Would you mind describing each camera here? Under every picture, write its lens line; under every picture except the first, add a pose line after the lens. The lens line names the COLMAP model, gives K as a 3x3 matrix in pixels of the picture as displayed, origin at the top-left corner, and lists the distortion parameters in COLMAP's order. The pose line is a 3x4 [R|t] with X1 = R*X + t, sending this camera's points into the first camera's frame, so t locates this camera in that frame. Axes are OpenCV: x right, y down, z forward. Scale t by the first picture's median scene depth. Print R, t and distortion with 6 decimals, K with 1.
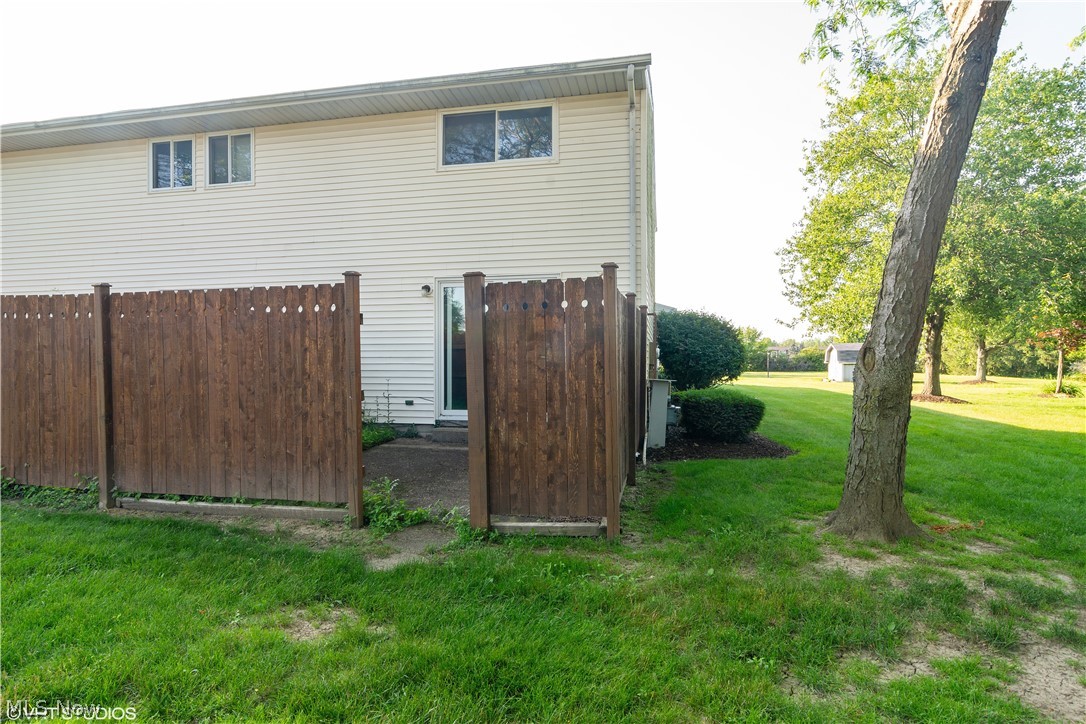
lens RADIAL K [[621.9, 0, 541.1], [0, 621.9, 362.5], [0, 0, 1]] dist [-0.024851, -0.001501]
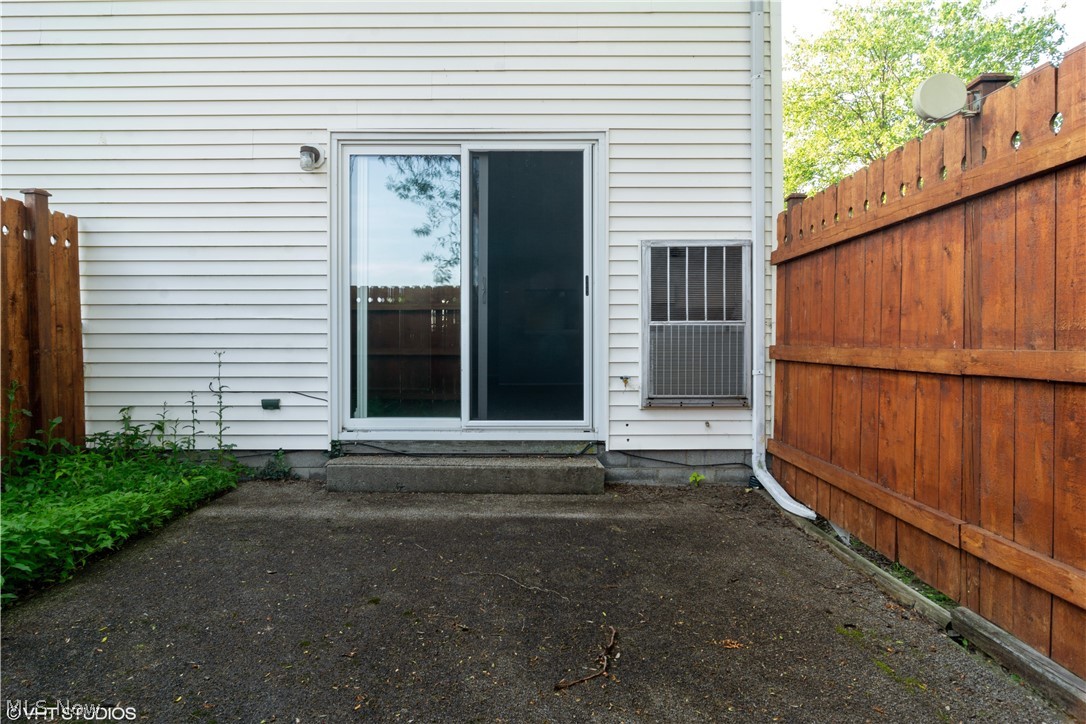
lens RADIAL K [[621.9, 0, 547.1], [0, 621.9, 357.2], [0, 0, 1]] dist [-0.024851, -0.001501]
pose [[0.974971, -0.000590, 0.222330, -0.116177], [0.001300, 0.999995, -0.003047, 0.032271], [-0.222327, 0.003260, 0.974967, 0.516991]]
